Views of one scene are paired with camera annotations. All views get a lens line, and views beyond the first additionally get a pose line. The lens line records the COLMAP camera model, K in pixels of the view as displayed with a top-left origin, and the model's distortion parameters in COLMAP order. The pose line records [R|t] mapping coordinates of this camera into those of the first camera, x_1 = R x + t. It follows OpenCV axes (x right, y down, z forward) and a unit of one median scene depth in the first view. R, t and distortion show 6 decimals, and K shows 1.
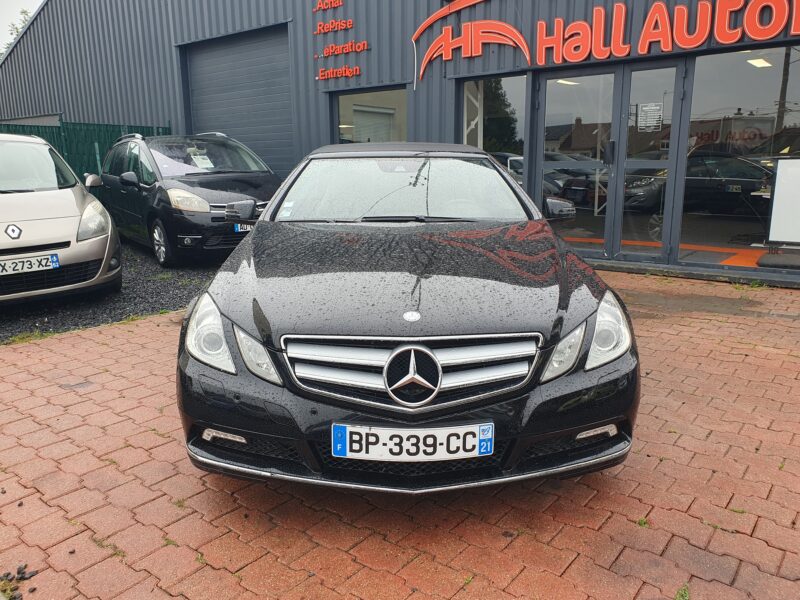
lens RADIAL K [[620.5, 0, 397.7], [0, 620.5, 299.4], [0, 0, 1]] dist [0.015872, 0.001352]
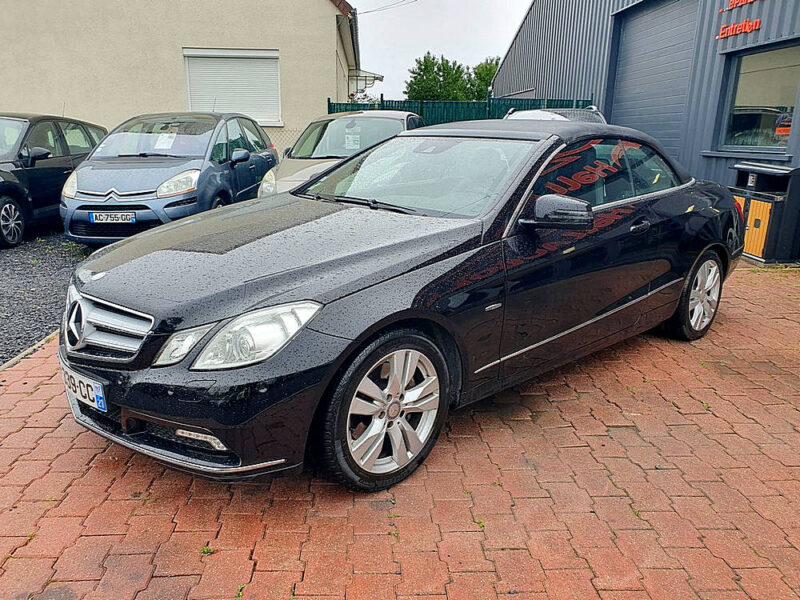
lens RADIAL K [[620.5, 0, 395.7], [0, 620.5, 301.5], [0, 0, 1]] dist [0.015872, 0.001352]
pose [[0.669635, 0.215118, -0.710854, 0.355559], [-0.181508, 0.975512, 0.124226, -0.049434], [0.720169, 0.045839, 0.692282, 0.171286]]
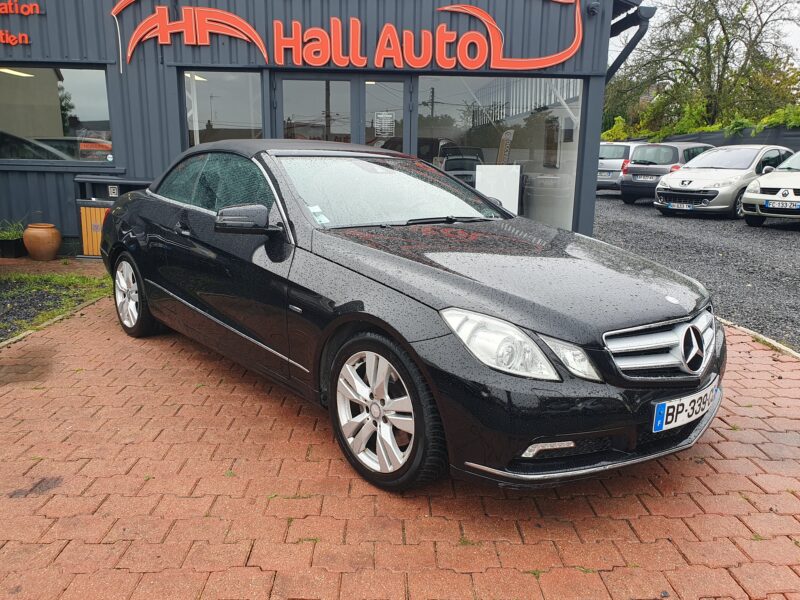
lens RADIAL K [[620.5, 0, 398.1], [0, 620.5, 299.4], [0, 0, 1]] dist [0.015872, 0.001352]
pose [[0.766452, -0.119188, 0.631146, -0.322267], [0.115534, 0.992188, 0.047067, -0.025684], [-0.631825, 0.036844, 0.774235, 0.118629]]
